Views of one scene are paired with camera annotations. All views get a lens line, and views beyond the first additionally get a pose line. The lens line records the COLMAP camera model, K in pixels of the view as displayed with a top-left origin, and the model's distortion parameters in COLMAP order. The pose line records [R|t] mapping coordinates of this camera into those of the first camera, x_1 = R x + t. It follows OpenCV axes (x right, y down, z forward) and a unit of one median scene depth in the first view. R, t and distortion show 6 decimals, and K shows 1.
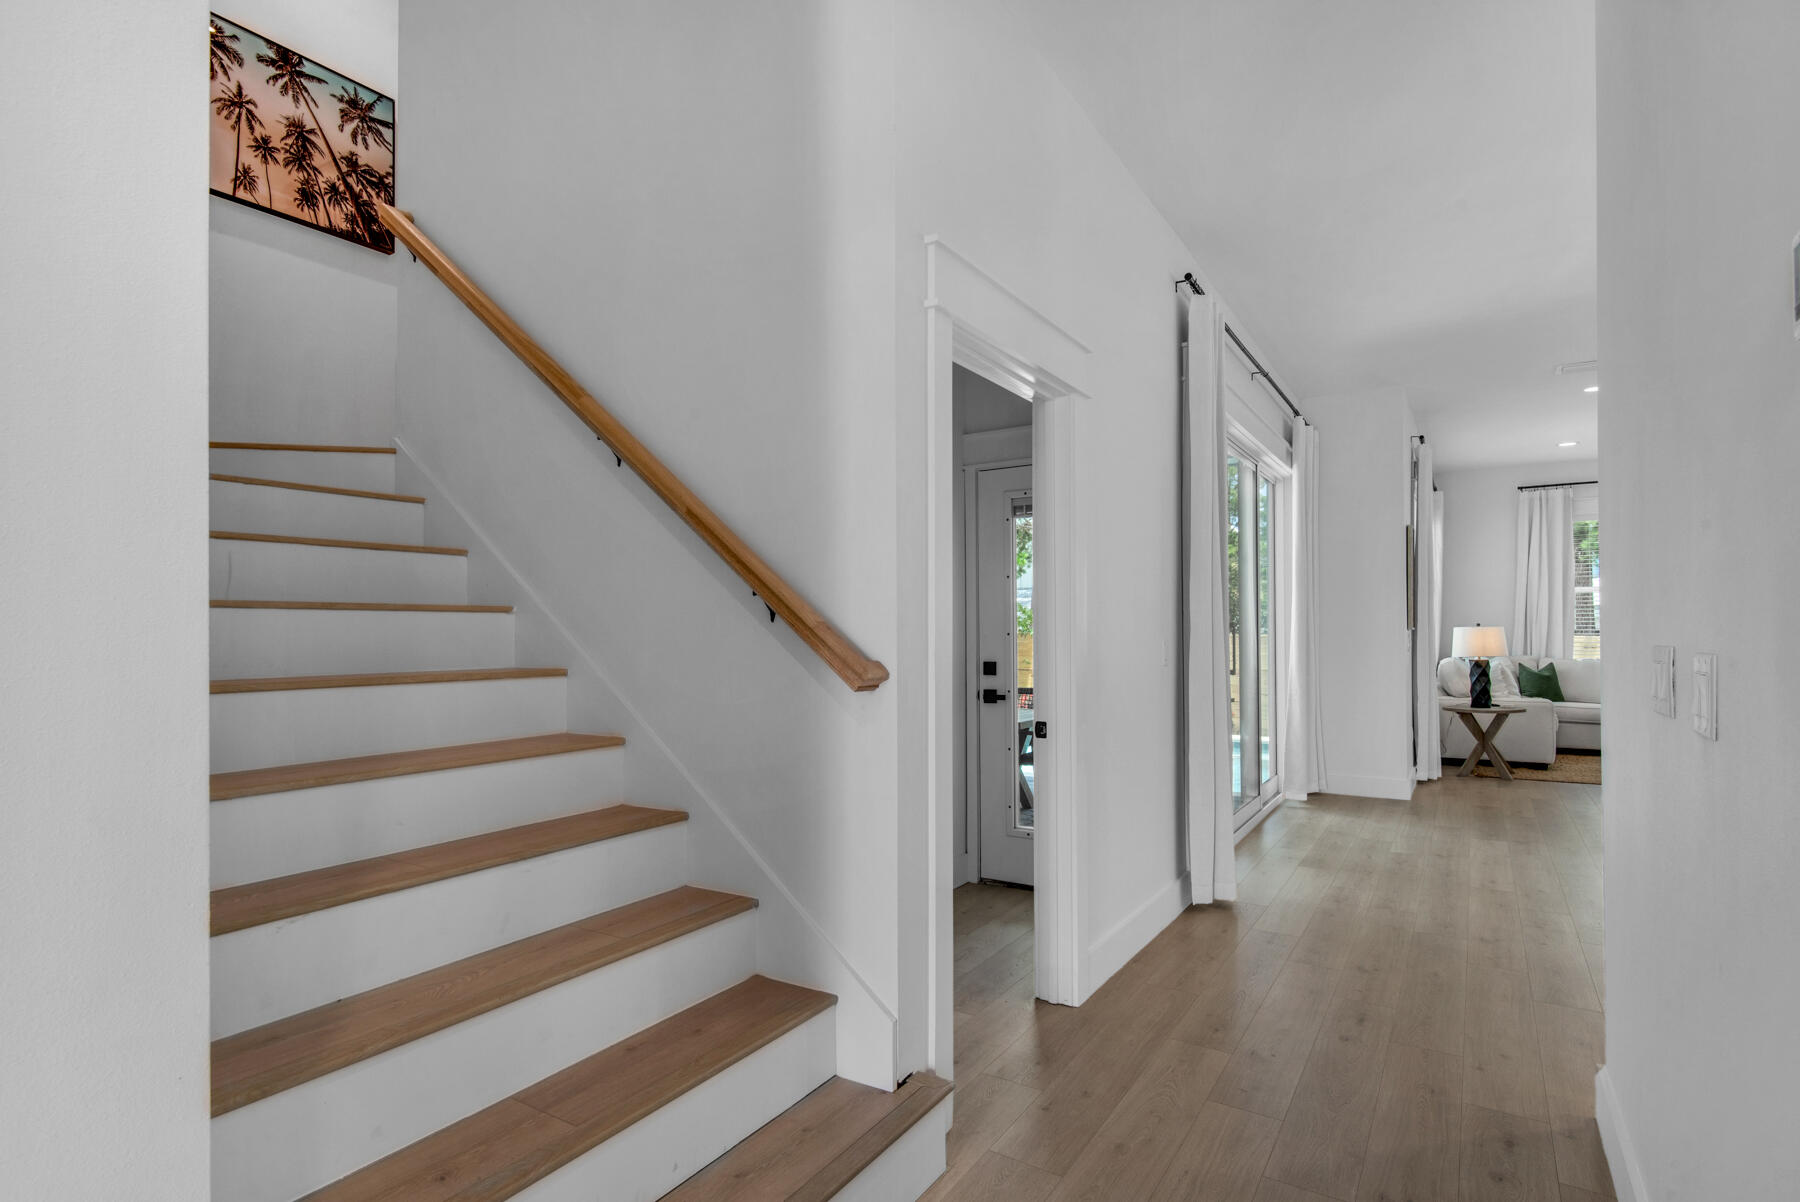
lens RADIAL K [[859.6, 0, 901.0], [0, 859.6, 623.7], [0, 0, 1]] dist [-0.002608, -0.000481]
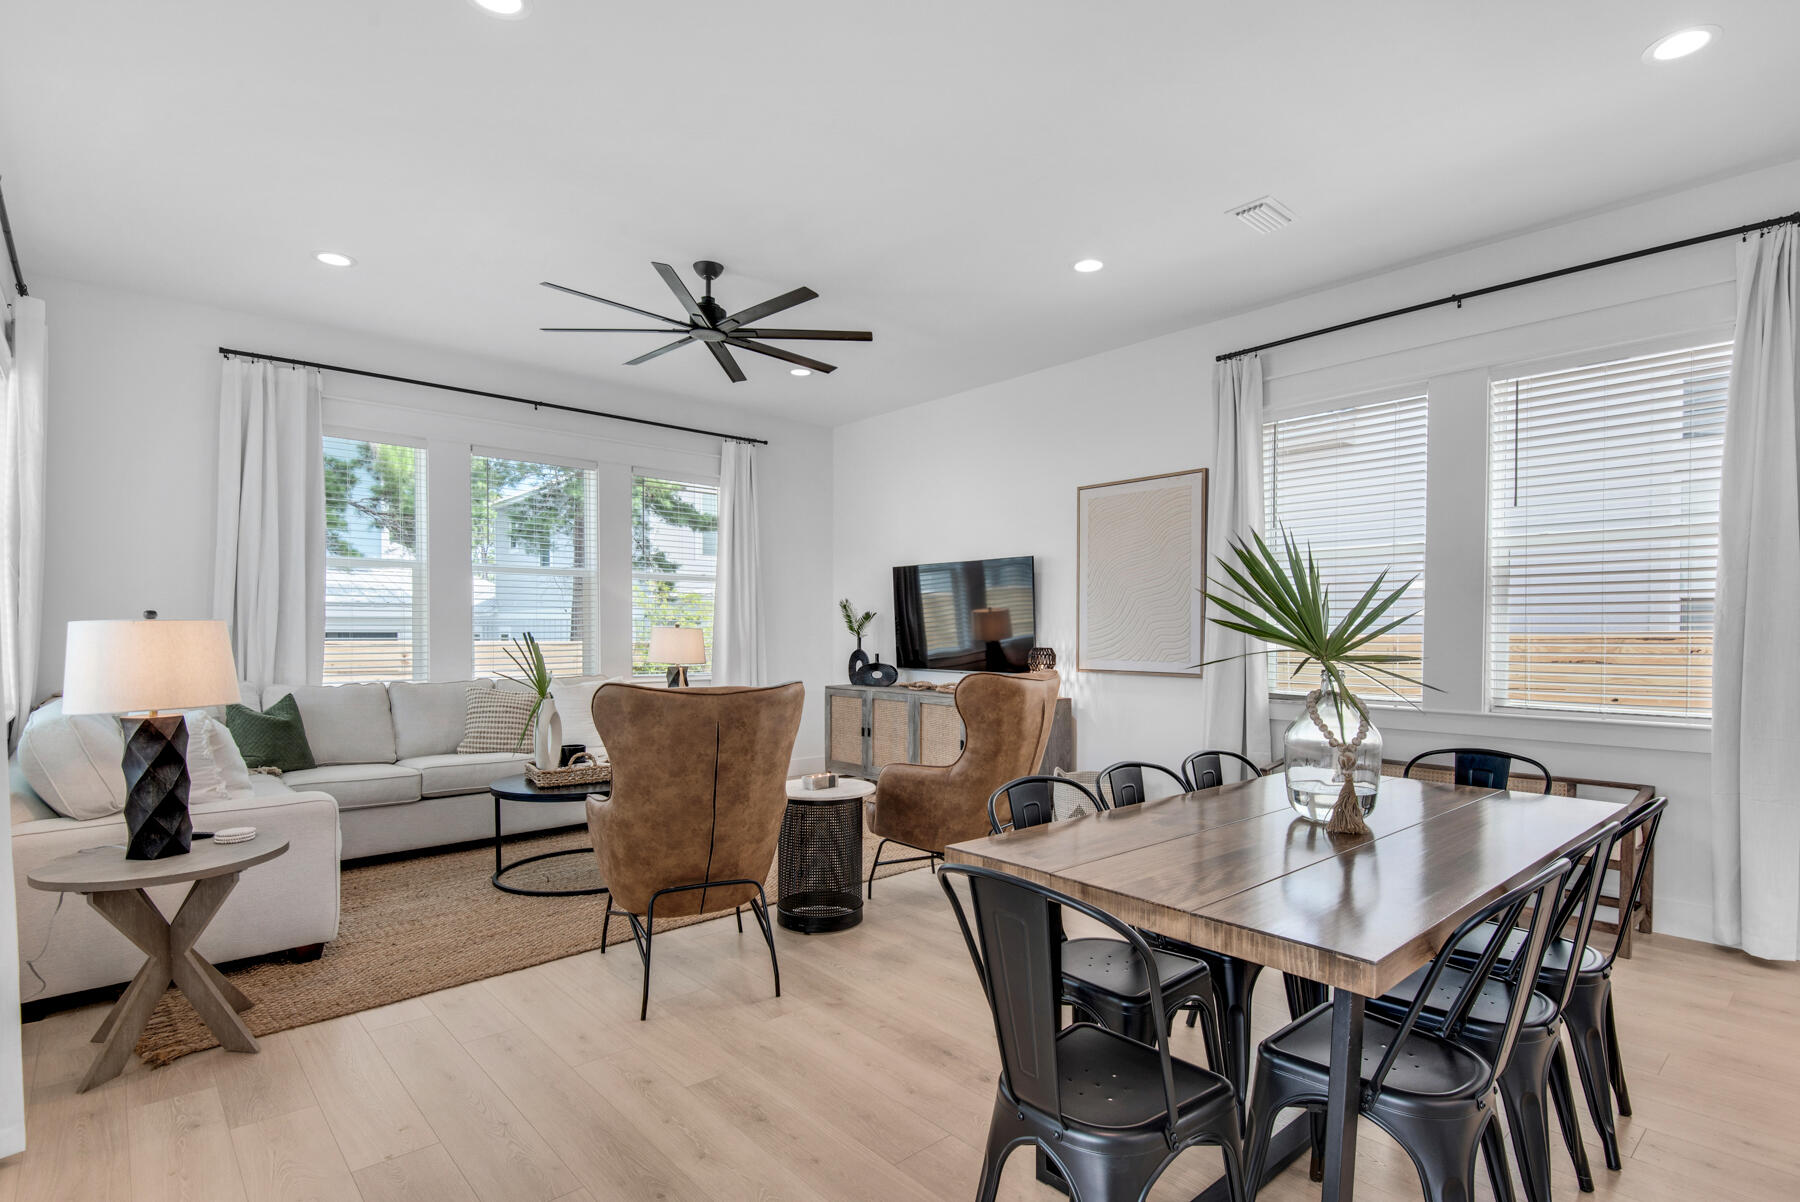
lens RADIAL K [[894.2, 0, 899.1], [0, 894.2, 643.2], [0, 0, 1]] dist [-0.000584, -0.000407]
pose [[0.258329, -0.008100, 0.966023, 0.398480], [-0.003573, 0.999950, 0.009341, 0.009173], [-0.966050, -0.005865, 0.258287, 0.608147]]
